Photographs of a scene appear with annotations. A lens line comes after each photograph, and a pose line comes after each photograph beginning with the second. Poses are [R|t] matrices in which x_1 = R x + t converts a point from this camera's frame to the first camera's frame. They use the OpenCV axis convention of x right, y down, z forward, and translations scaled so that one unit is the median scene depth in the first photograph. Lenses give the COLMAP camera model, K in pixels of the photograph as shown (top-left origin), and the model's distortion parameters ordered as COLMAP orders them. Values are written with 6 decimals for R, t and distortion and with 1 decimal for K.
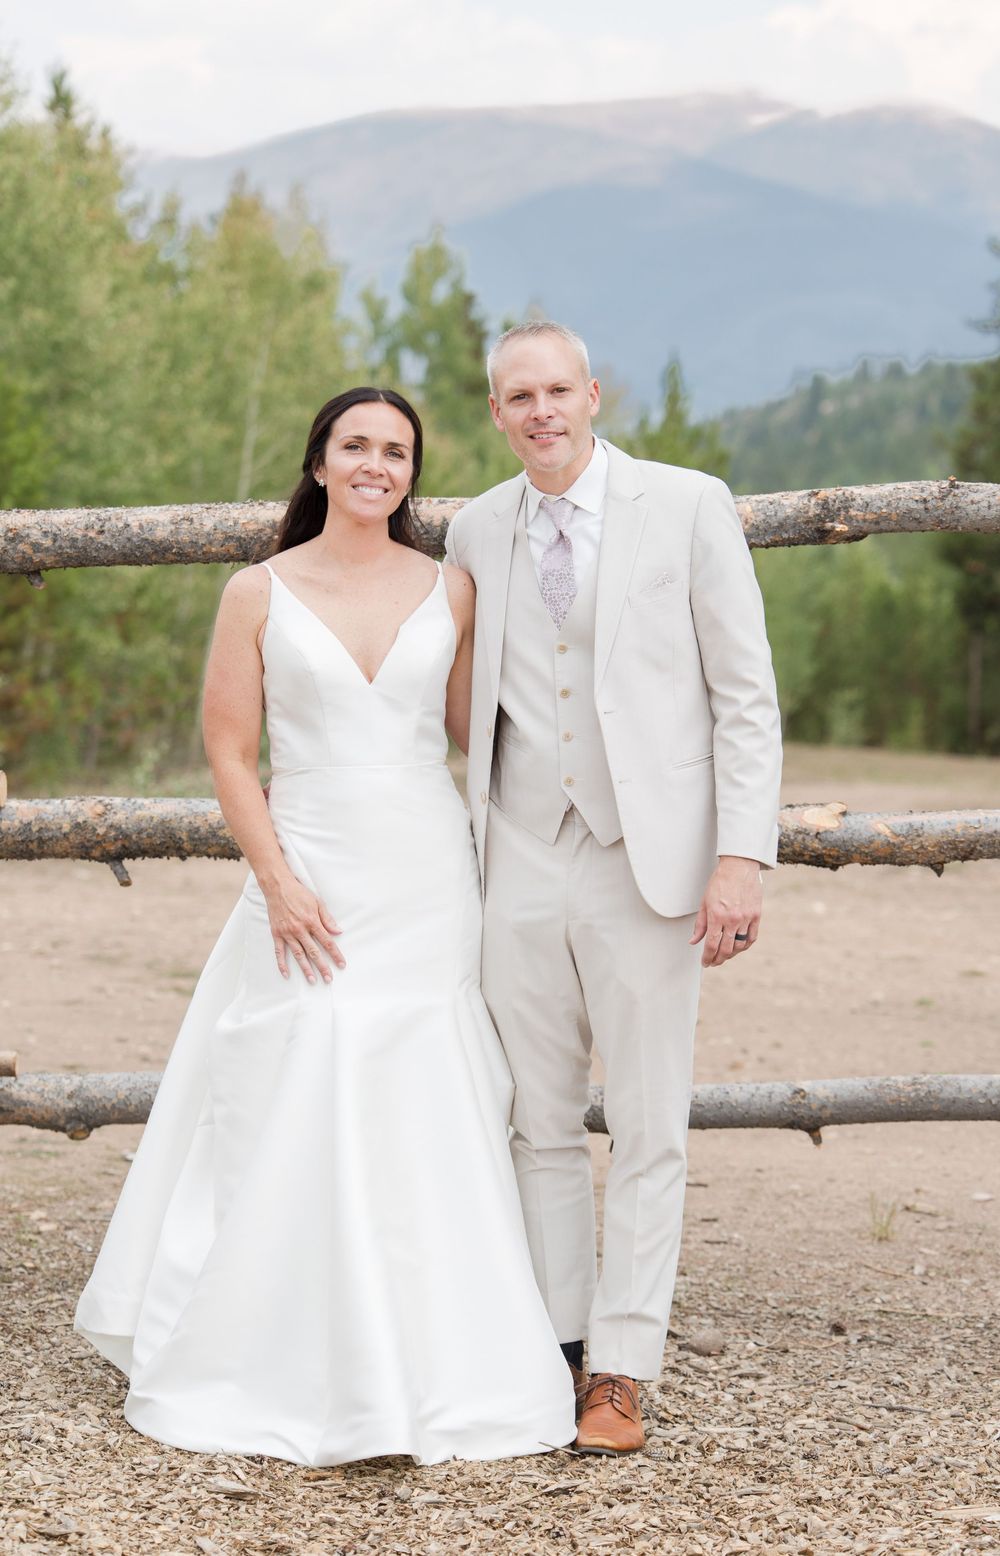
lens RADIAL K [[5102.2, 0, 392.7], [0, 5102.2, 915.9], [0, 0, 1]] dist [-0.302592, 0.000000]
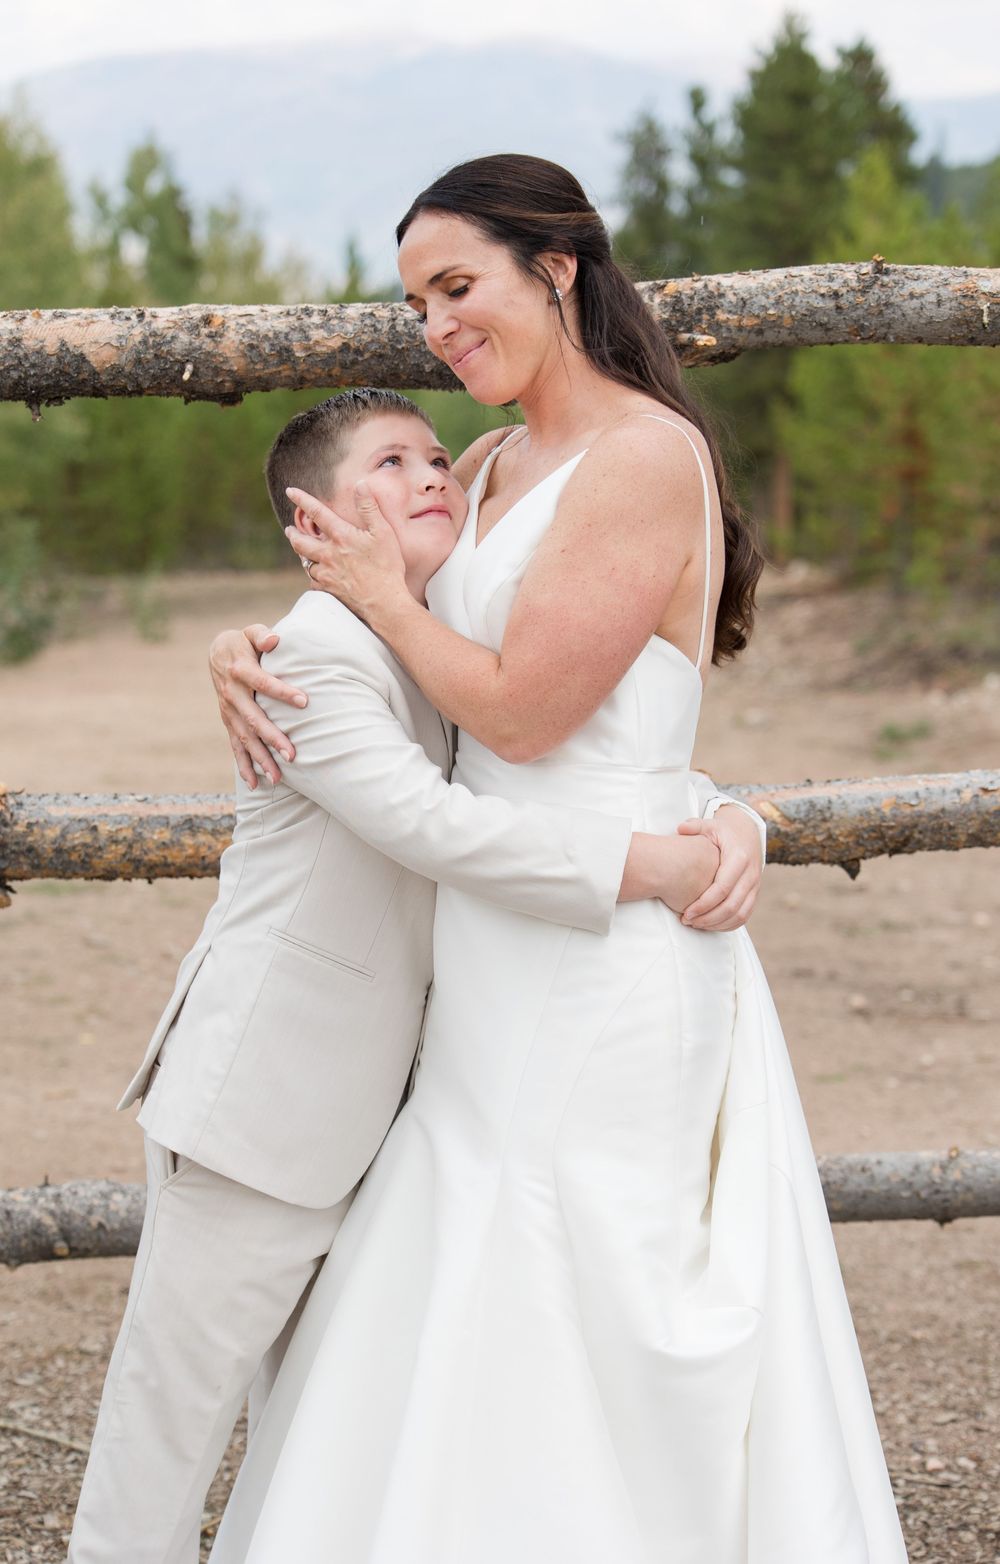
lens RADIAL K [[3837.4, 0, 492.6], [0, 3837.4, 783.8], [0, 0, 1]] dist [-0.284024, 0.000000]
pose [[0.995432, -0.031338, 0.090189, 0.017891], [0.028661, 0.999114, 0.030829, -0.035902], [-0.091075, -0.028103, 0.995447, 0.514416]]
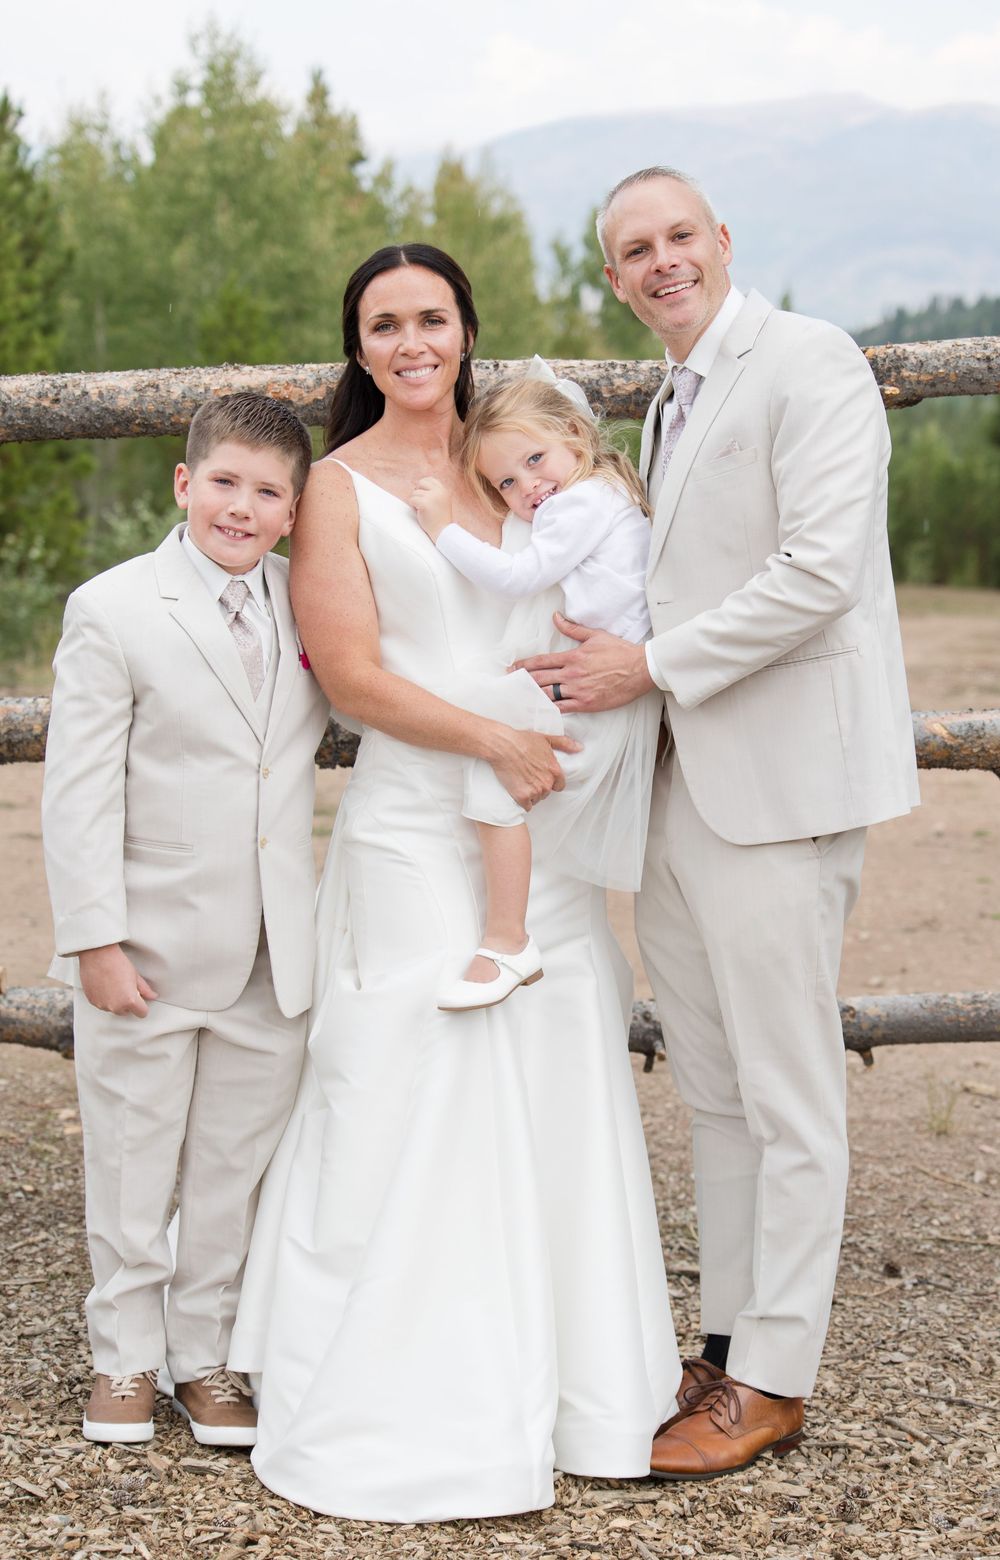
lens RADIAL K [[3568.1, 0, 542.6], [0, 3568.1, 804.2], [0, 0, 1]] dist [-0.042042, 0.000000]
pose [[0.999849, -0.003092, -0.017123, 0.036728], [0.003601, 0.999550, 0.029769, -0.022576], [0.017023, -0.029826, 0.999410, 0.366153]]
